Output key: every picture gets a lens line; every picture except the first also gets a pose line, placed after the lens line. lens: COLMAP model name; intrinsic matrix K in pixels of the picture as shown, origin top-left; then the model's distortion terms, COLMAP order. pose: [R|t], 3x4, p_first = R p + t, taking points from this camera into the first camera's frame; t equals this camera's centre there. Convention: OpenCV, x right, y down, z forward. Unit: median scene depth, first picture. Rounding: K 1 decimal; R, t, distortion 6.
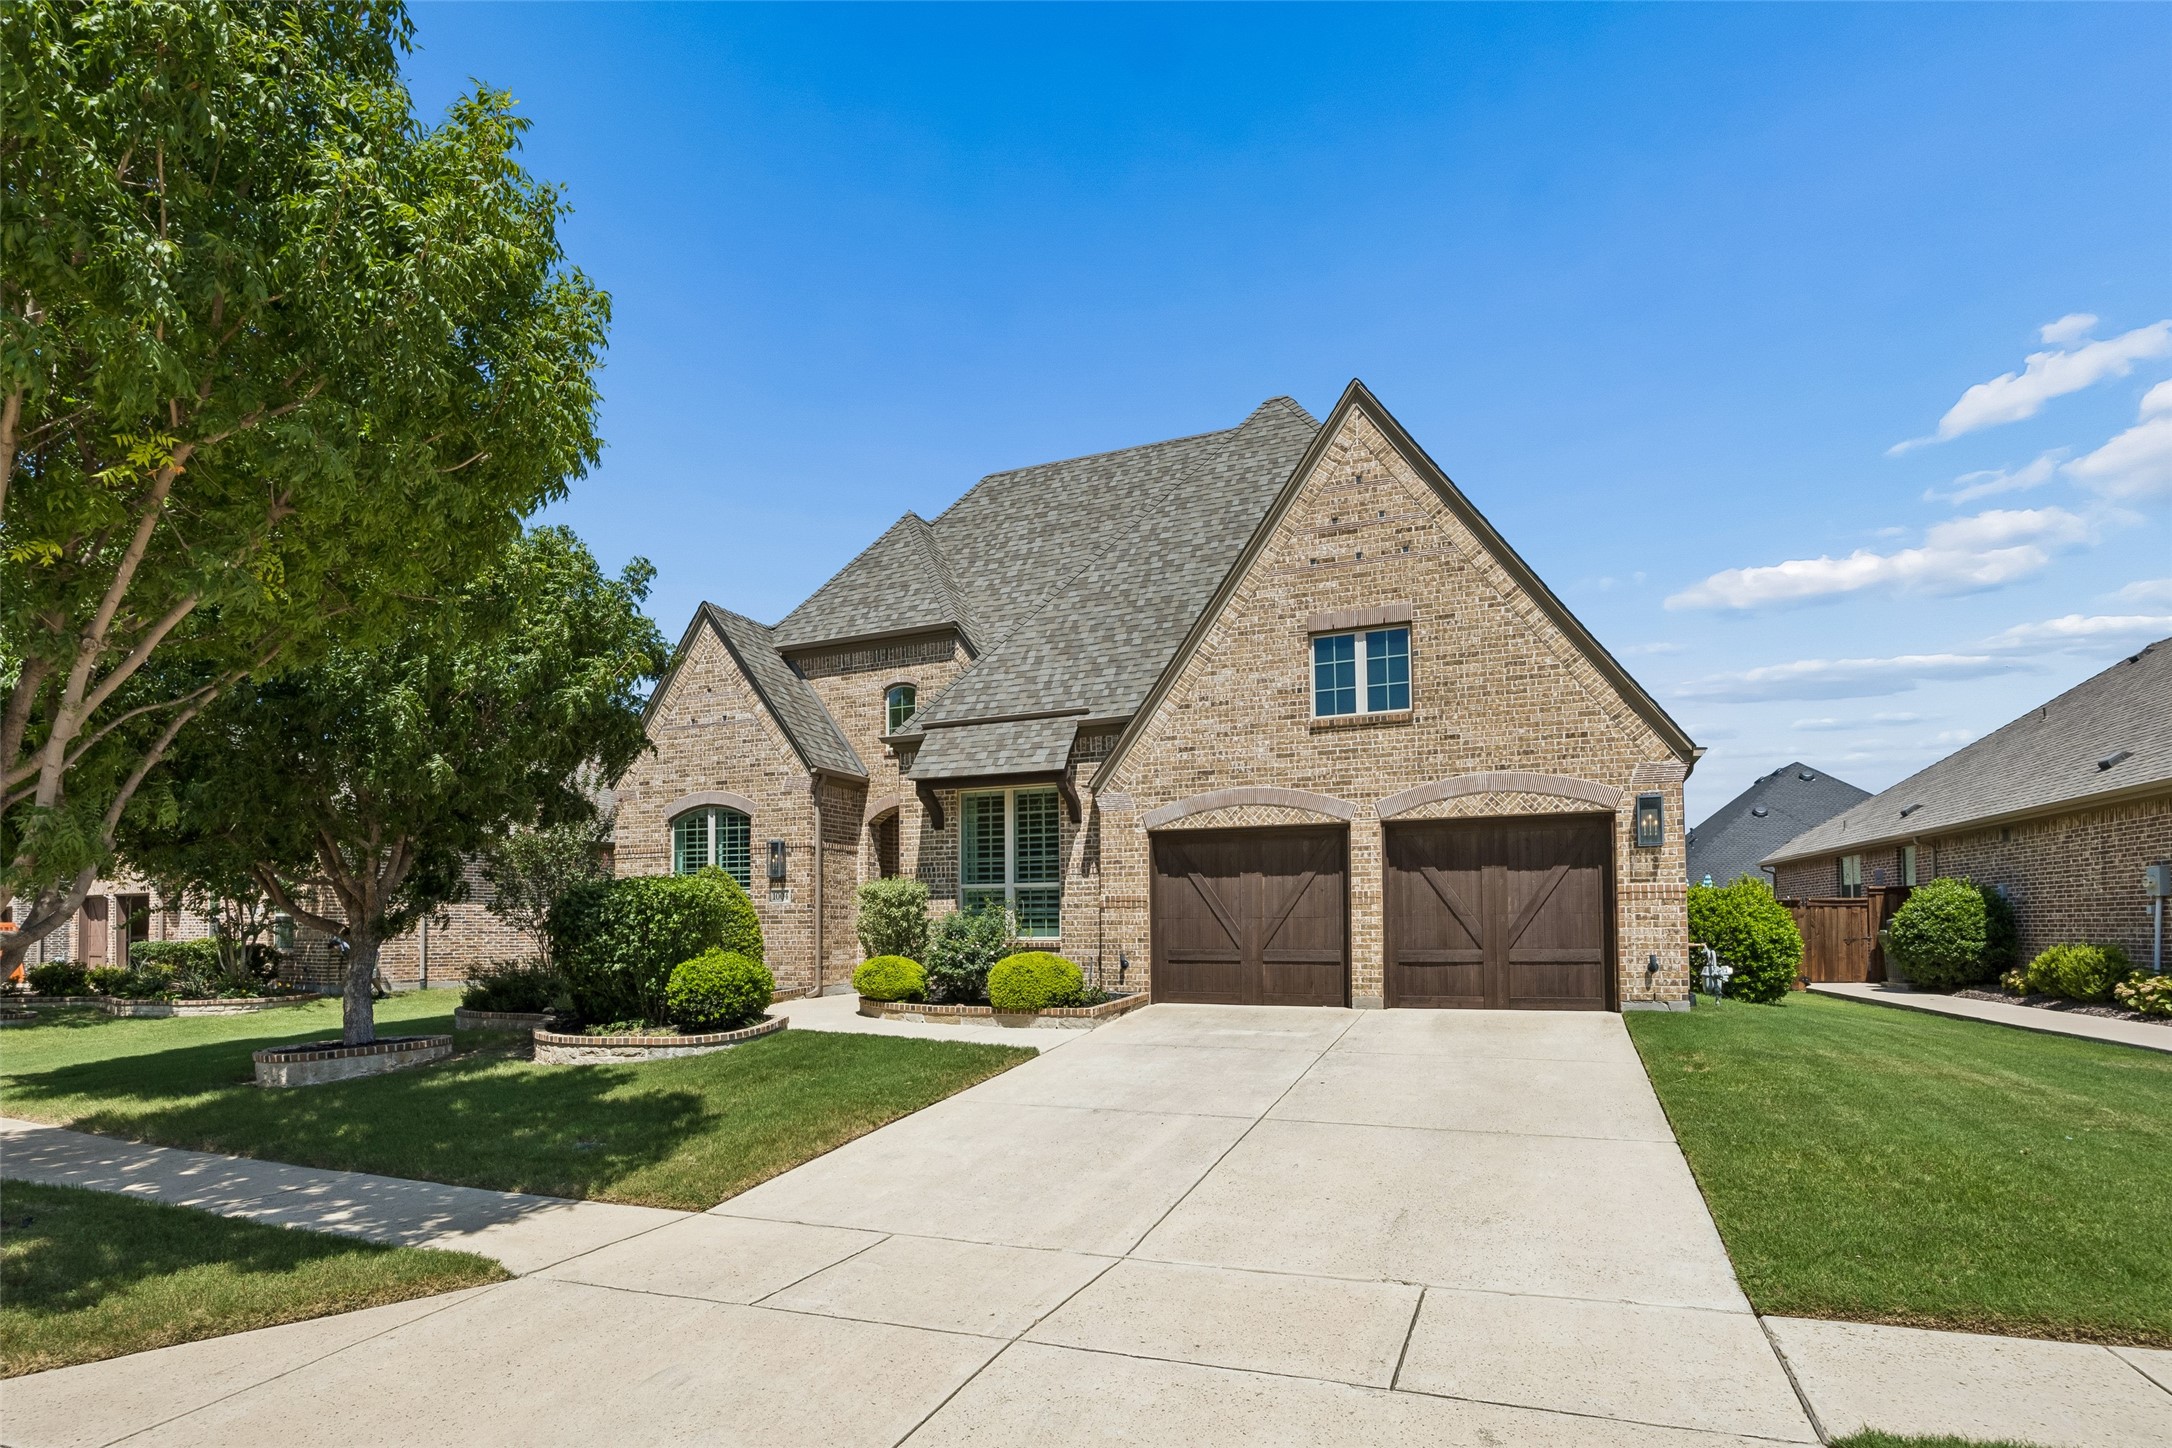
lens RADIAL K [[1101.3, 0, 1086.0], [0, 1101.3, 724.0], [0, 0, 1]] dist [-0.009186, -0.000555]
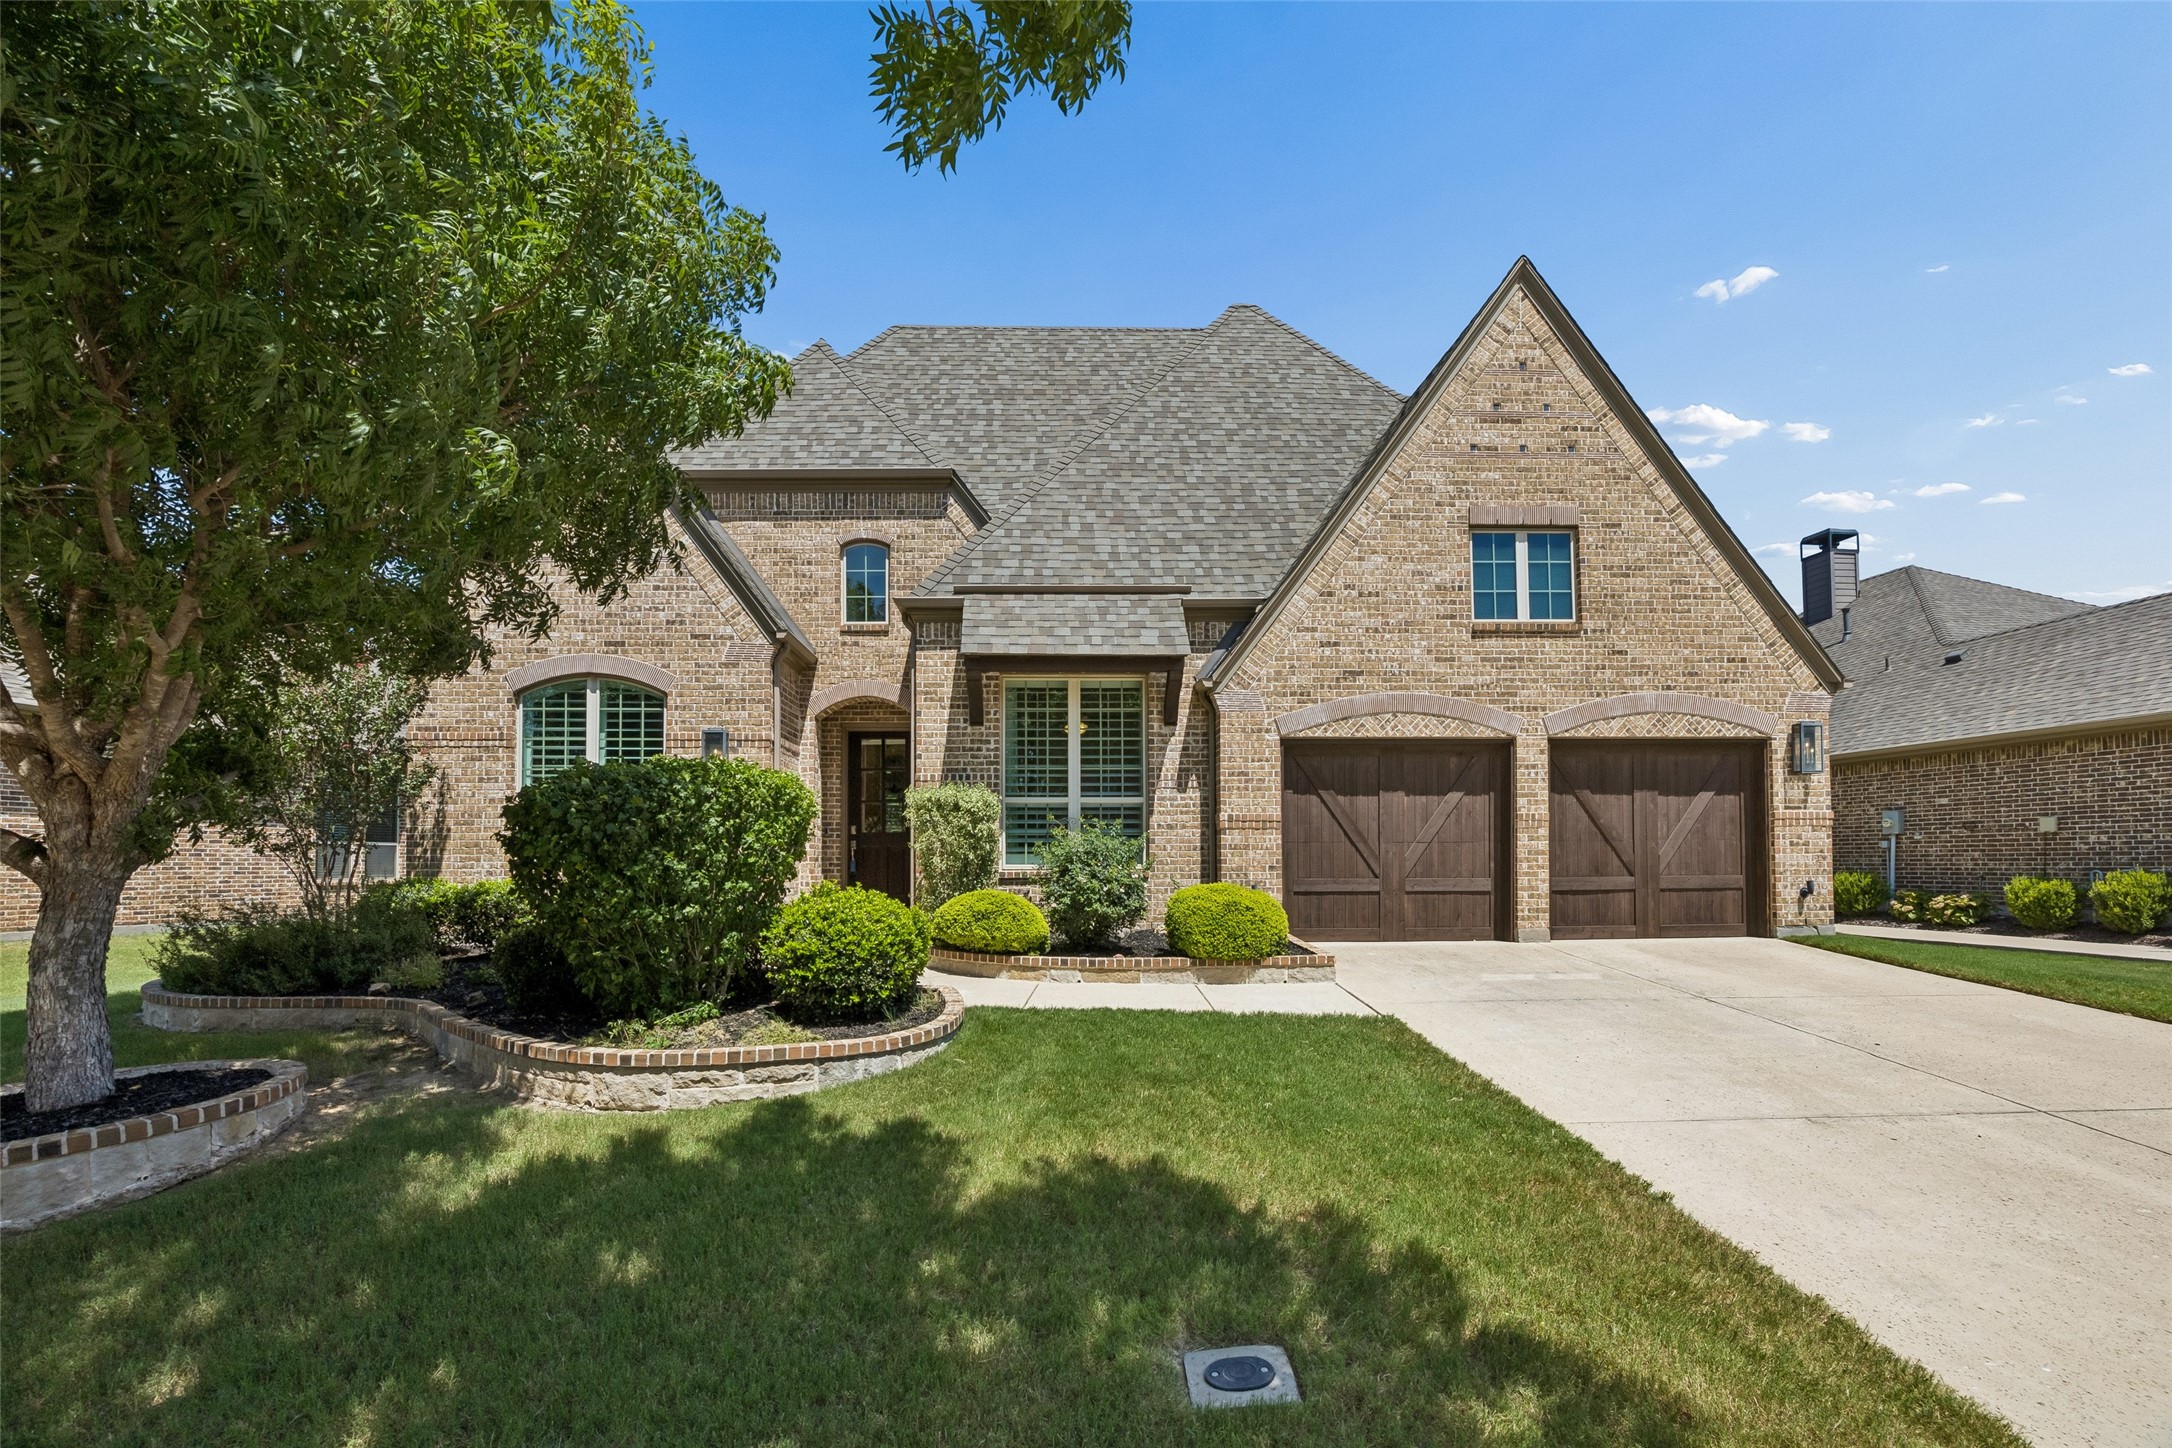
lens RADIAL K [[947.8, 0, 1086.0], [0, 947.8, 724.0], [0, 0, 1]] dist [-0.017163, 0.000307]
pose [[0.906615, 0.063018, 0.417226, -0.391698], [-0.078748, 0.996682, 0.020579, 0.087022], [-0.414545, -0.051513, 0.908570, 0.428259]]
